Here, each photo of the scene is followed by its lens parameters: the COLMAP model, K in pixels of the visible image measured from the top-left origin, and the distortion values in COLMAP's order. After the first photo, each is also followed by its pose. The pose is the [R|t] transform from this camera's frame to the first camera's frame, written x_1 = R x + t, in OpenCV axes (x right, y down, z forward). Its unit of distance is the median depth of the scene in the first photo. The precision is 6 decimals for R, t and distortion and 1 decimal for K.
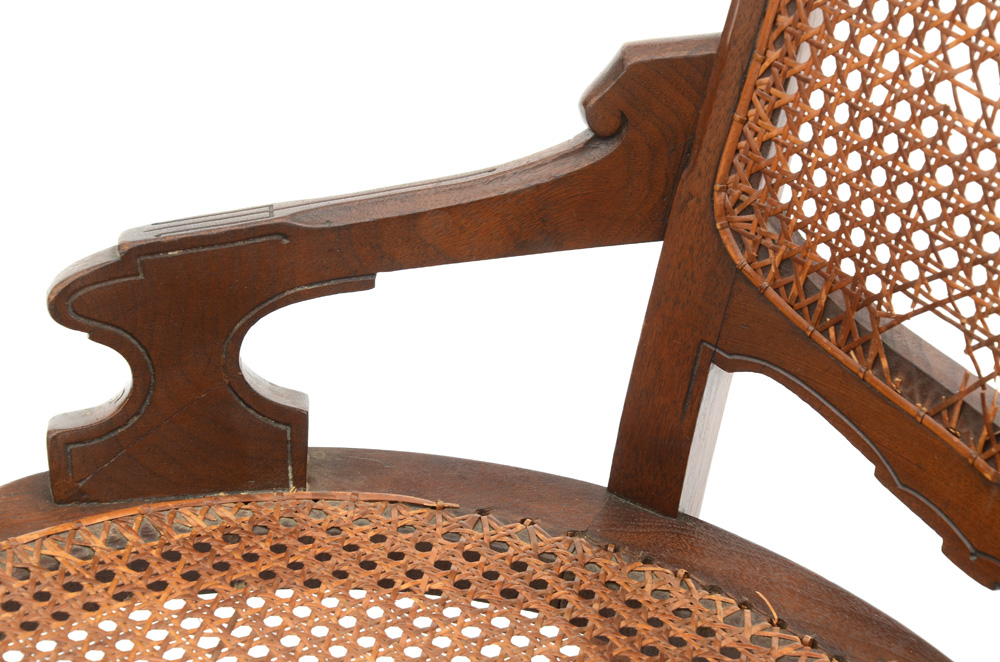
lens RADIAL K [[2909.8, 0, 499.8], [0, 2909.8, 333.4], [0, 0, 1]] dist [0.795647, 0.000000]
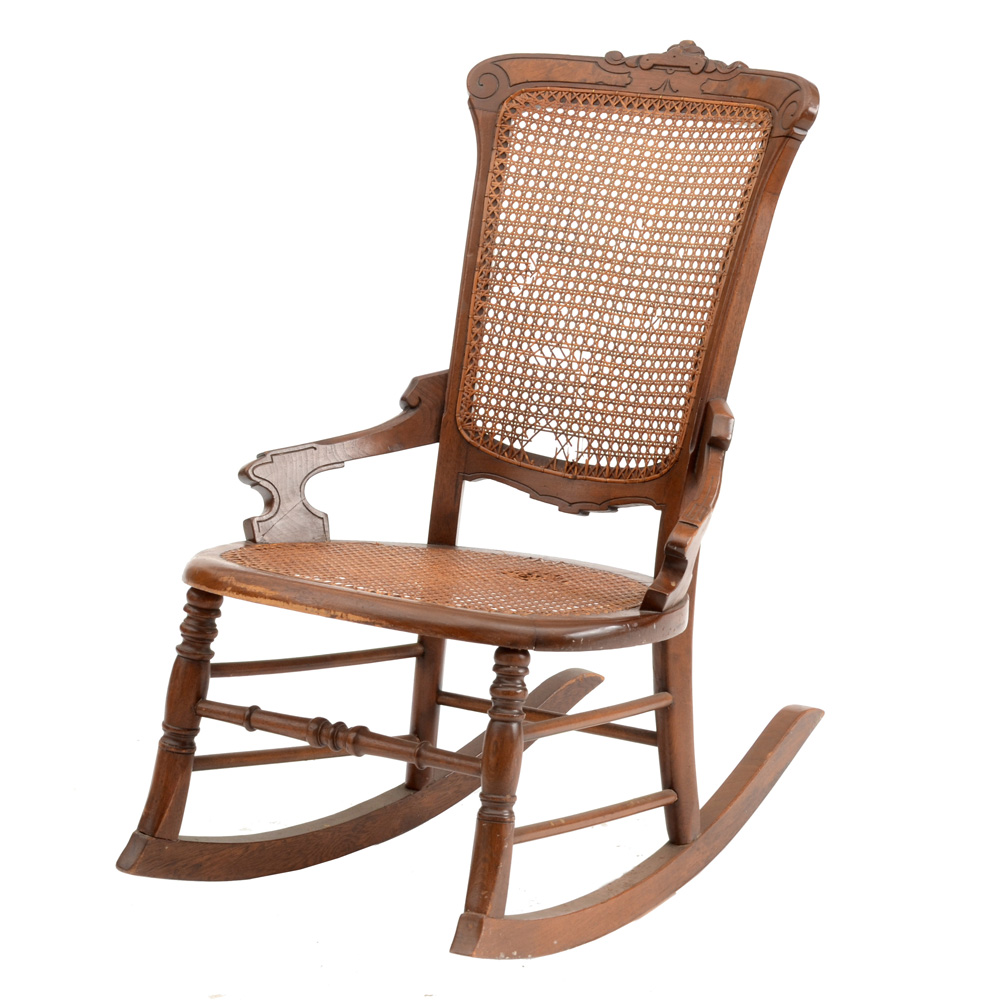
lens RADIAL K [[3871.8, 0, 531.1], [0, 3871.8, 488.4], [0, 0, 1]] dist [0.793078, 0.000000]
pose [[0.918248, -0.076705, 0.388505, -1.383900], [0.224272, 0.909295, -0.350549, 1.407046], [-0.326377, 0.409022, 0.852161, -2.316061]]
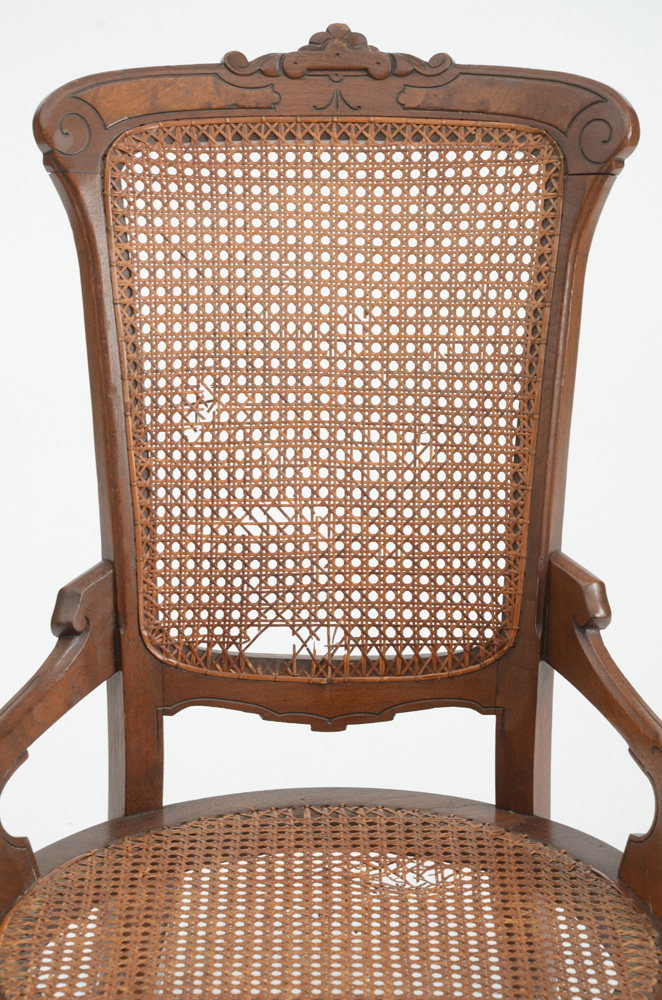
lens RADIAL K [[2909.8, 0, 328.1], [0, 2909.8, 519.1], [0, 0, 1]] dist [0.795647, 0.000000]
pose [[0.555808, -0.346730, 0.755550, -1.359393], [0.487953, 0.871899, 0.041170, -0.137703], [-0.673038, 0.345790, 0.653796, -0.422439]]
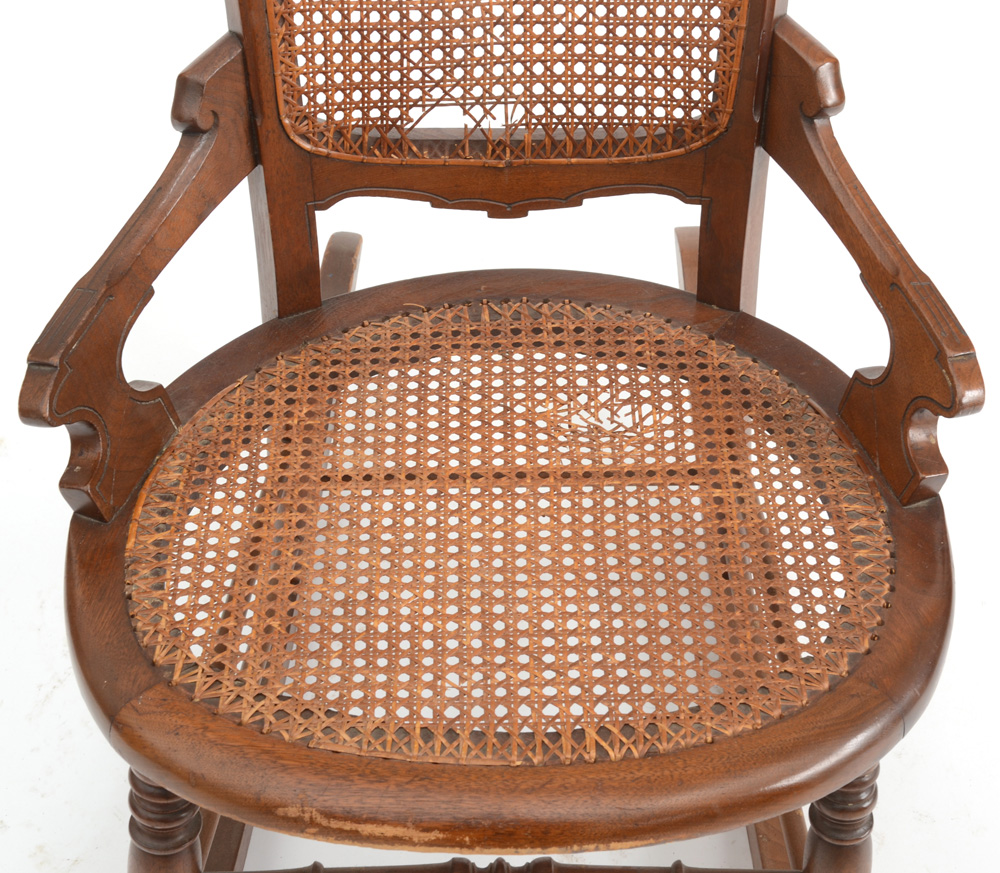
lens RADIAL K [[2059.3, 0, 547.0], [0, 2059.3, 443.1], [0, 0, 1]] dist [0.163167, 0.000000]
pose [[0.537242, -0.623537, 0.567954, -0.641939], [0.491848, 0.778650, 0.389602, -0.296626], [-0.685169, 0.070036, 0.725009, 0.055007]]
